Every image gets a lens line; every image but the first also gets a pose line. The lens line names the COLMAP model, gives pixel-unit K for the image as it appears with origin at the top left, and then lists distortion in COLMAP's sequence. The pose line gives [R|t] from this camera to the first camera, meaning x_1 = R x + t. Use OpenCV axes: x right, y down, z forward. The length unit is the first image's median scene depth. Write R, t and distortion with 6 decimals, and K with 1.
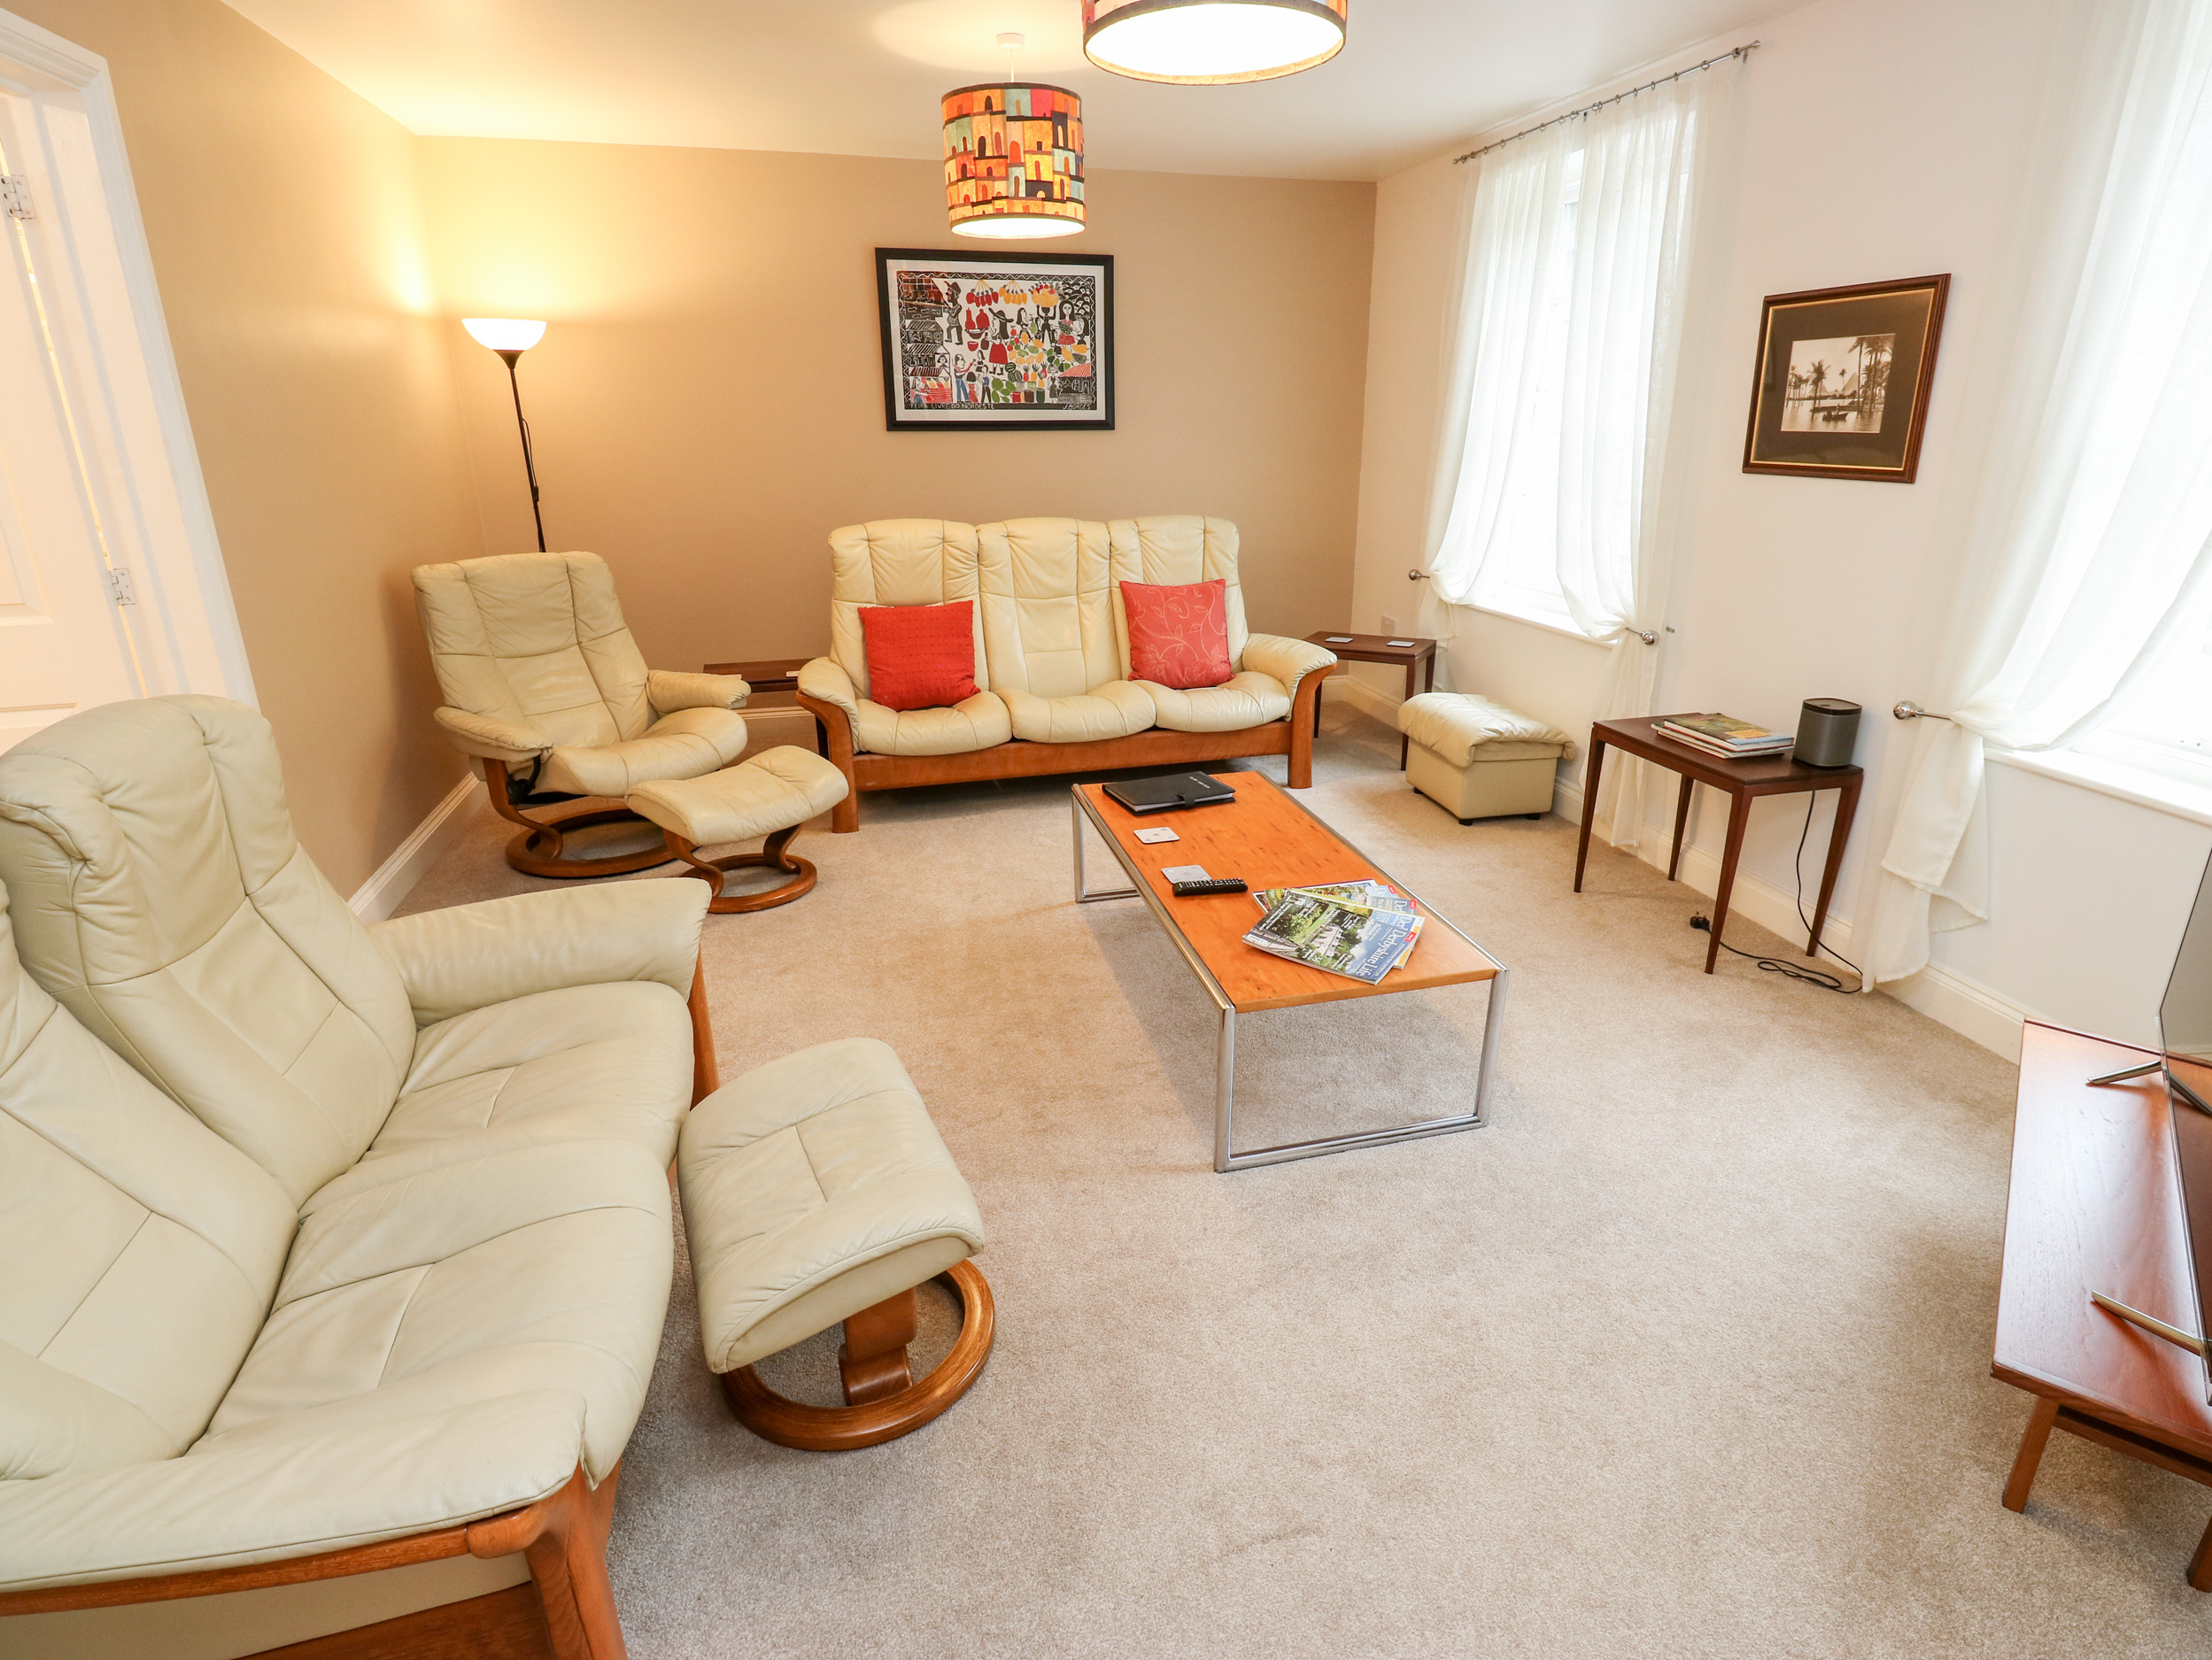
lens RADIAL K [[1158.7, 0, 1143.0], [0, 1158.7, 812.7], [0, 0, 1]] dist [-0.000404, -0.012771]
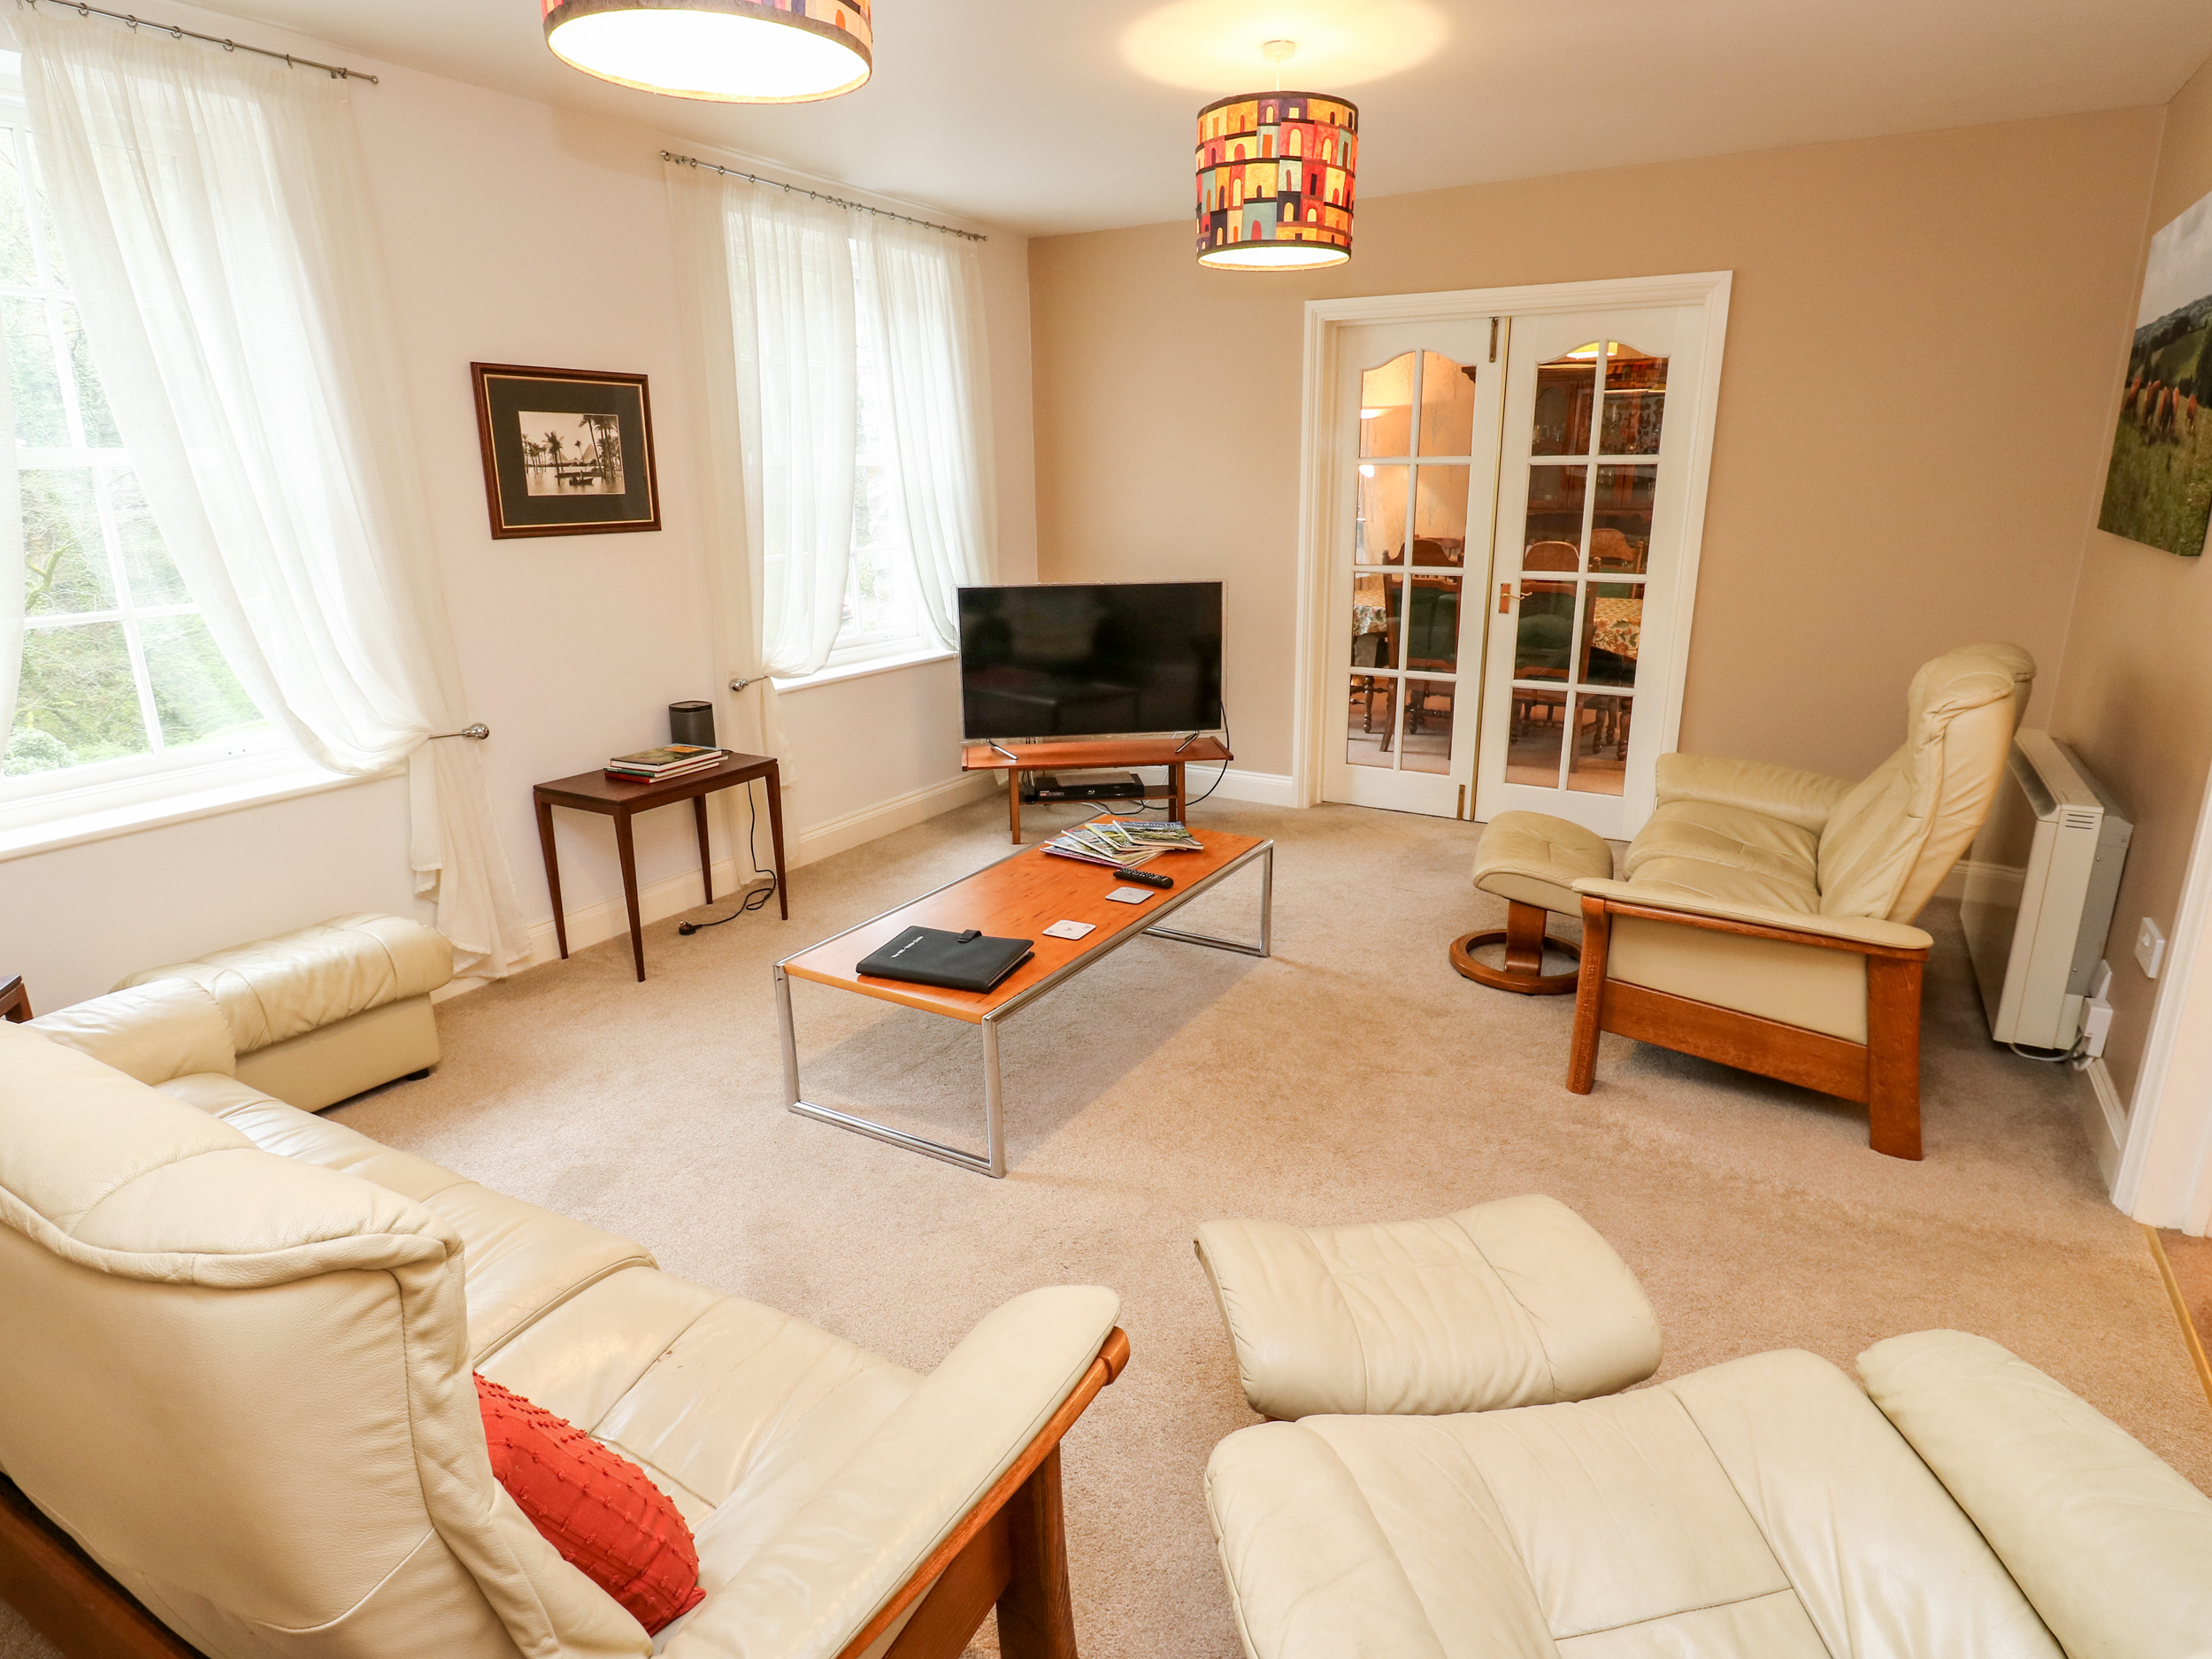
lens RADIAL K [[1204.5, 0, 1143.8], [0, 1204.5, 810.1], [0, 0, 1]] dist [0.001379, -0.015070]
pose [[-0.718054, -0.179926, 0.672328, -0.599409], [0.232598, 0.848426, 0.475470, -0.459105], [-0.655969, 0.497795, -0.567366, 1.341766]]
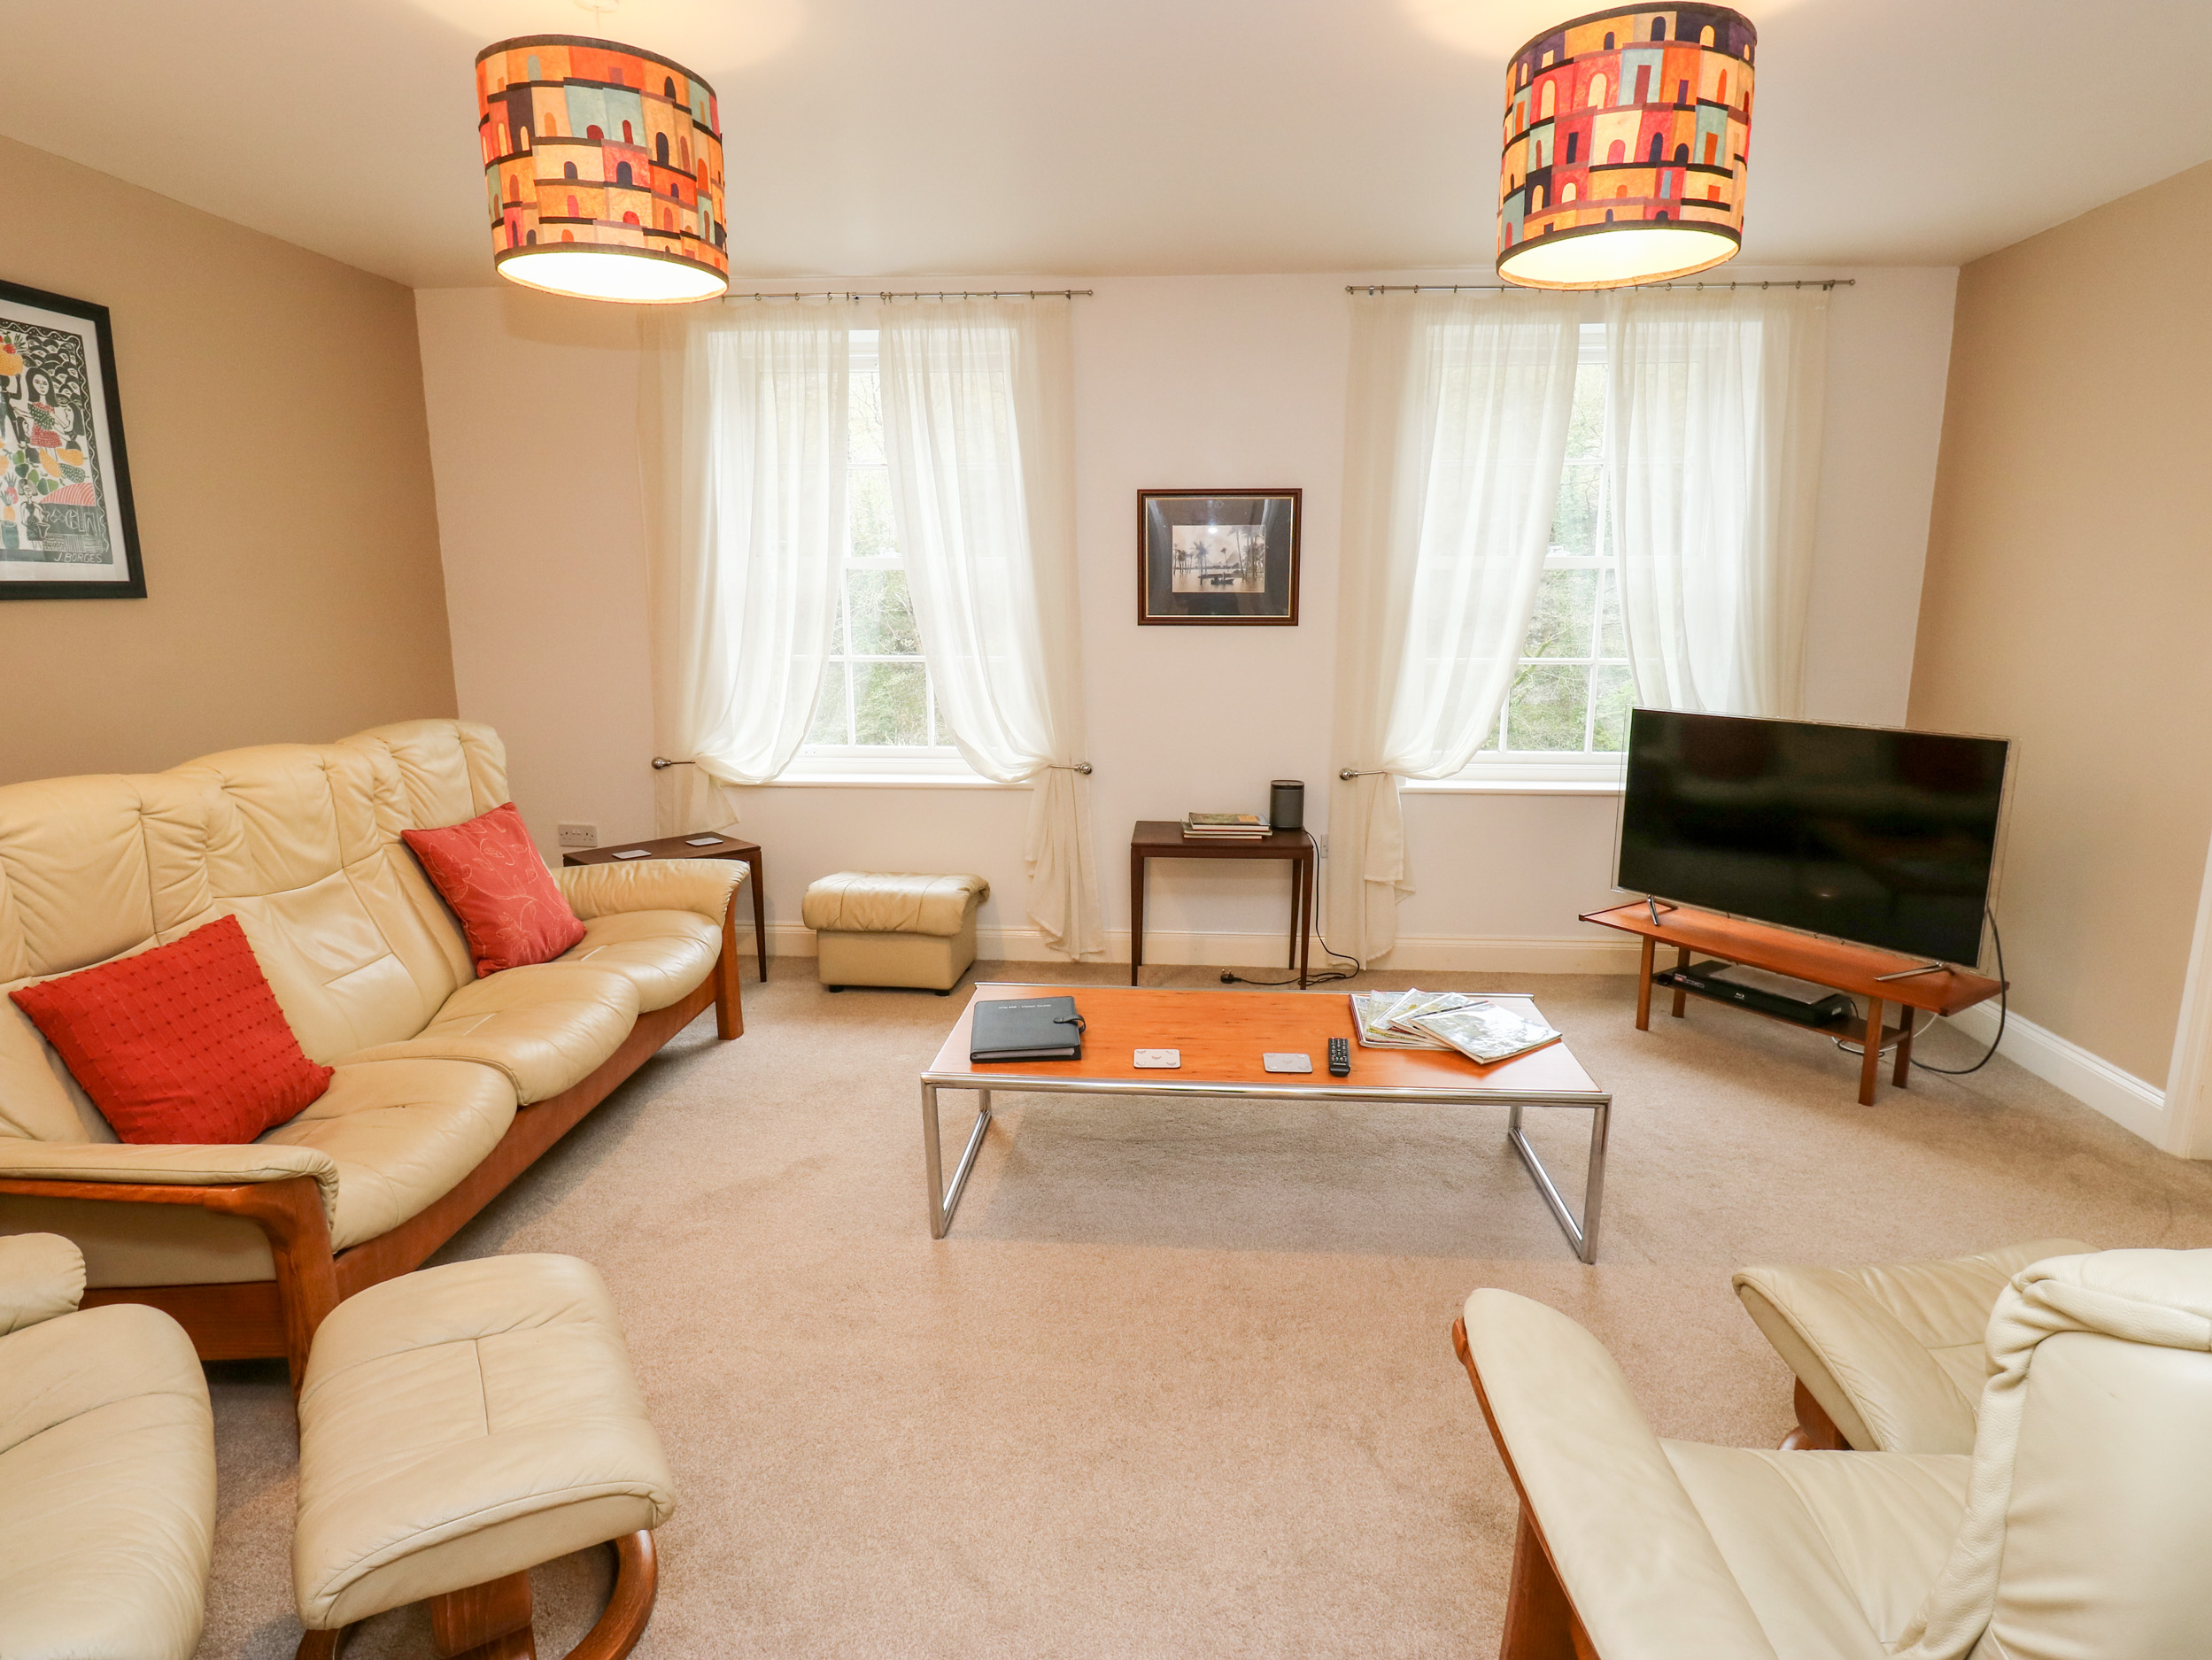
lens RADIAL K [[1158.7, 0, 1143.0], [0, 1158.7, 812.7], [0, 0, 1]] dist [-0.000404, -0.012771]
pose [[0.312050, -0.172687, 0.934240, -0.679819], [0.305200, 0.949443, 0.073556, -0.194796], [-0.899710, 0.262177, 0.348978, 0.620918]]
